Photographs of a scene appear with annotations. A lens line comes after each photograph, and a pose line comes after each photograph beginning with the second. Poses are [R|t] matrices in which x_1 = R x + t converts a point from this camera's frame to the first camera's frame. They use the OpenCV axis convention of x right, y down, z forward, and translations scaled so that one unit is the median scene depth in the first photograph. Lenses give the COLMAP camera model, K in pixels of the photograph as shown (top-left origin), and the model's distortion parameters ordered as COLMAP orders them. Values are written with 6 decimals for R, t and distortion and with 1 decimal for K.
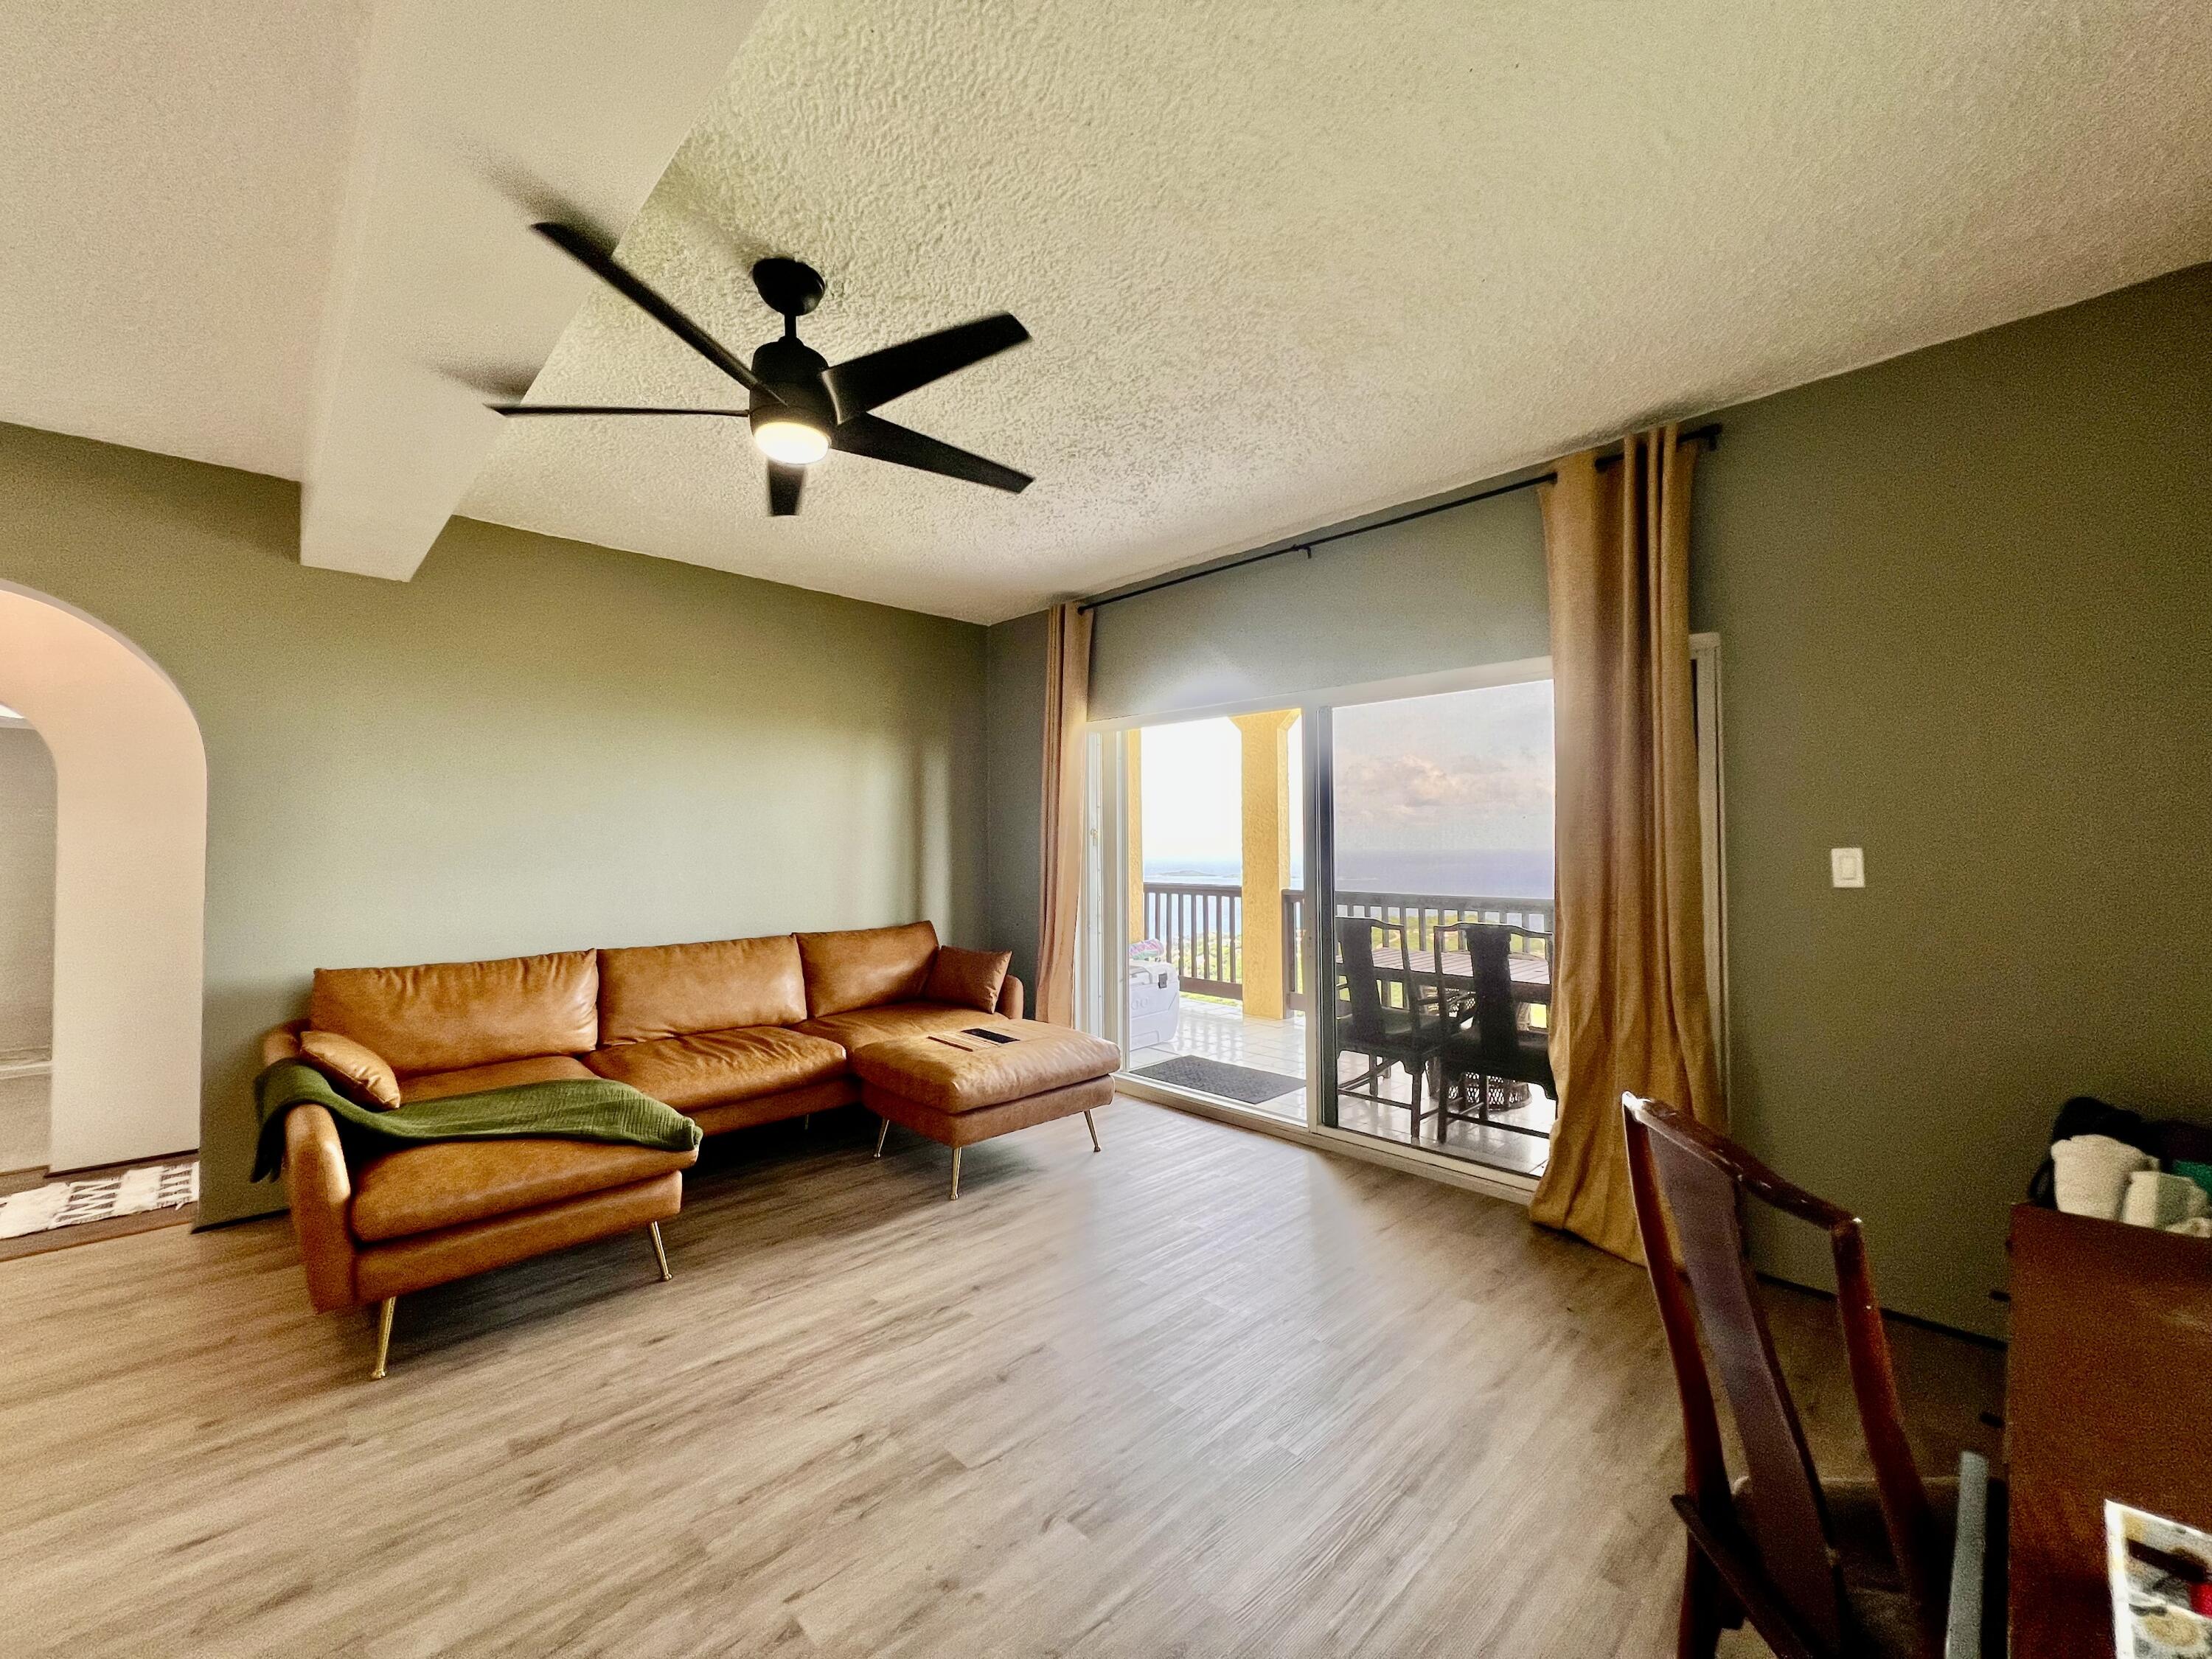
lens RADIAL K [[884.9, 0, 1103.5], [0, 884.9, 822.6], [0, 0, 1]] dist [-0.002431, 0.000923]
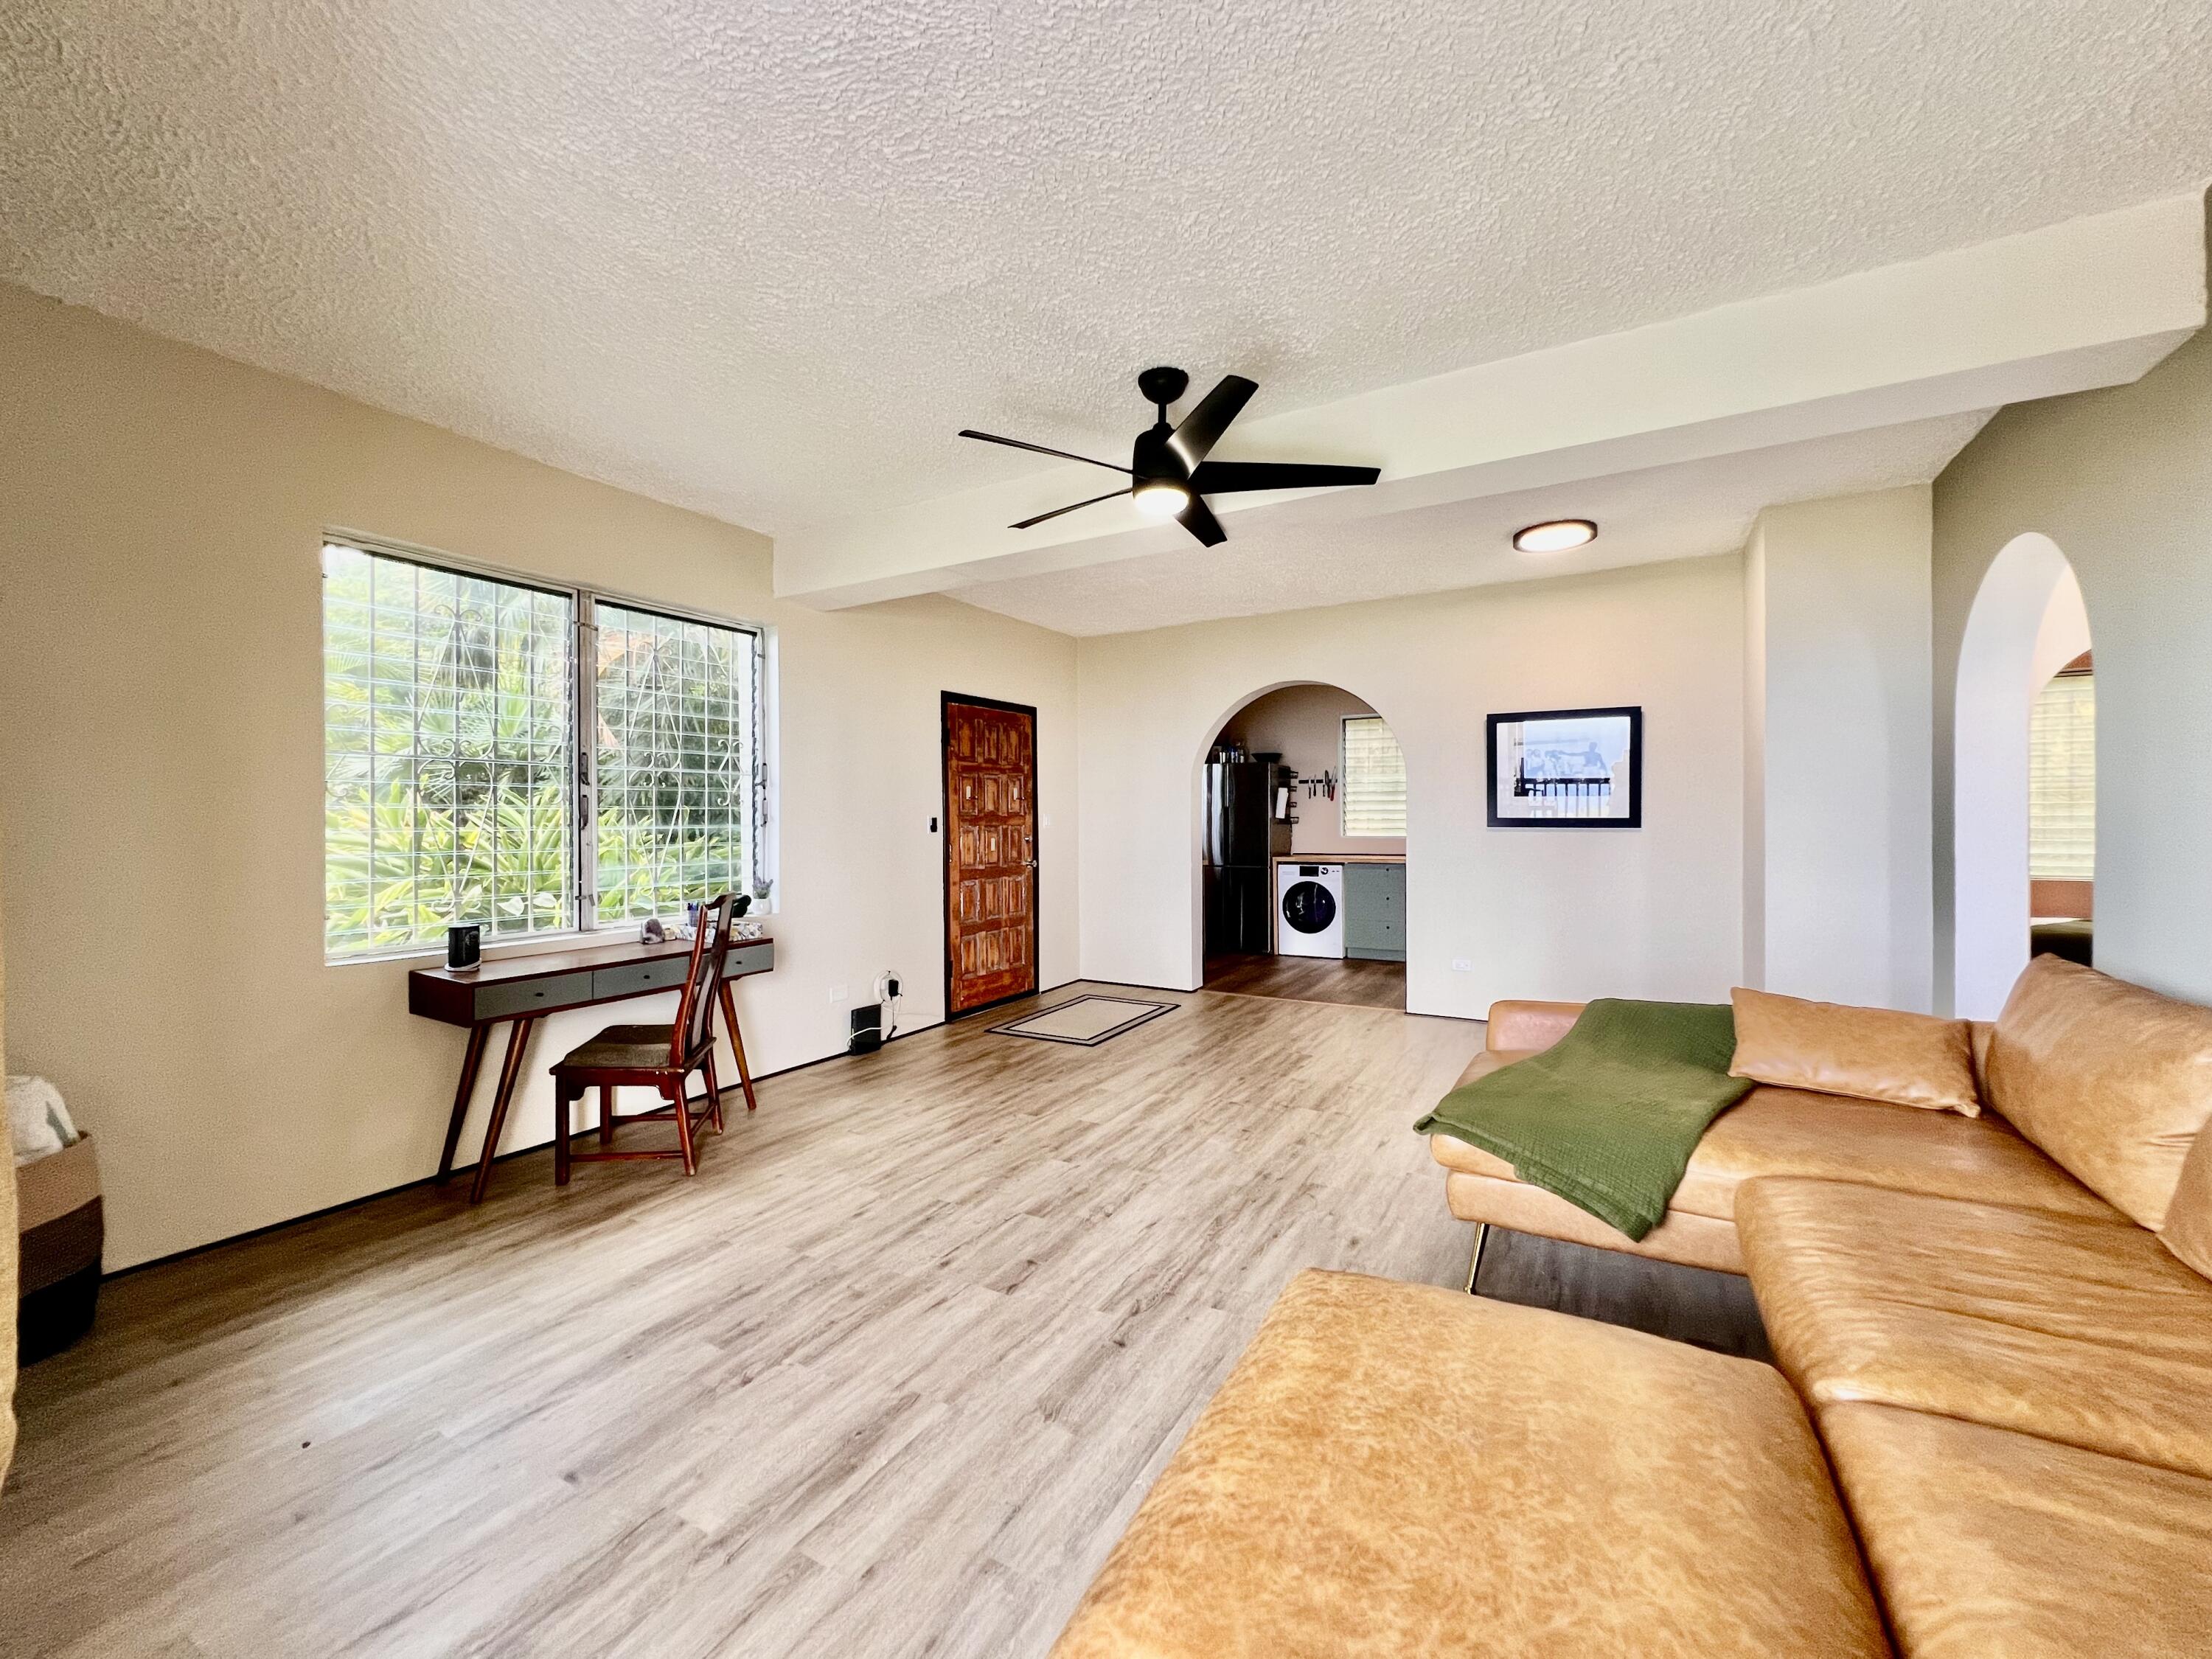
lens RADIAL K [[888.7, 0, 1104.9], [0, 888.7, 823.4], [0, 0, 1]] dist [-0.003122, 0.000704]
pose [[-0.962039, 0.013396, -0.272583, 0.077162], [0.018617, 0.999689, -0.016575, 0.058741], [0.272276, -0.021020, -0.961990, 1.640218]]
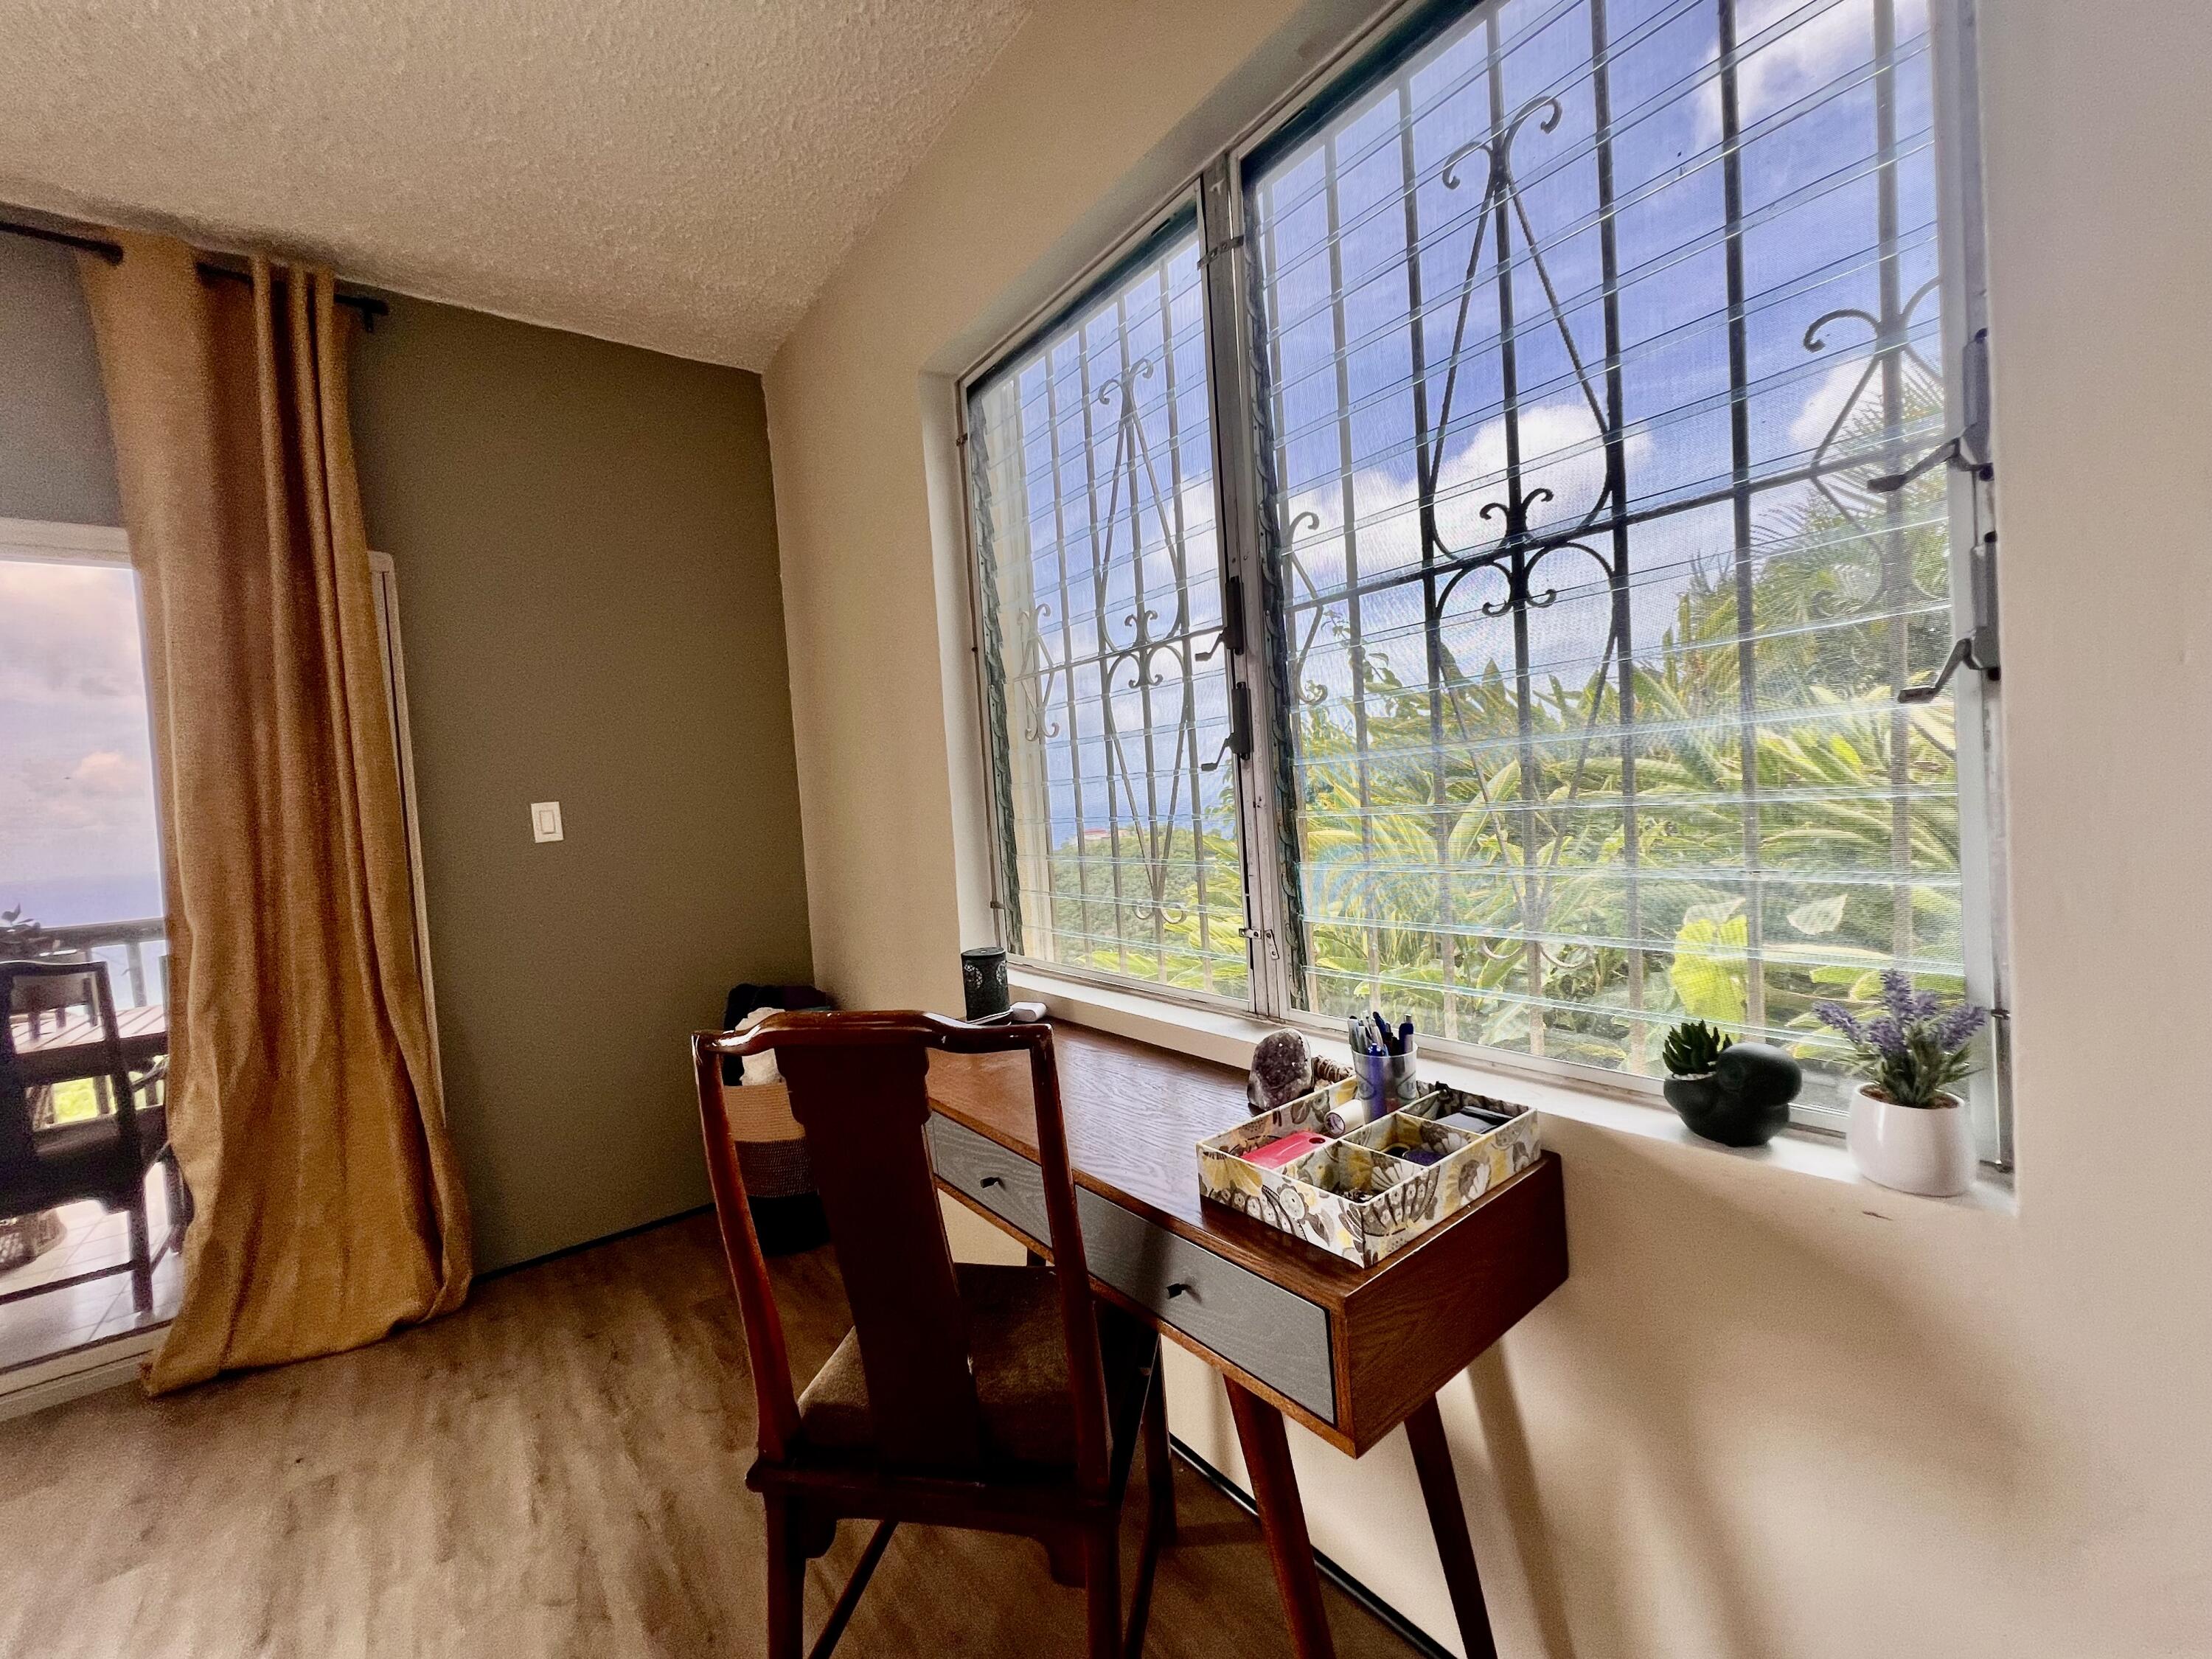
lens RADIAL K [[888.7, 0, 1104.9], [0, 888.7, 823.4], [0, 0, 1]] dist [-0.003122, 0.000704]
pose [[0.102897, -0.032396, 0.994164, -0.082734], [0.043988, 0.998640, 0.027989, 0.045961], [-0.993719, 0.040852, 0.104182, 0.233128]]
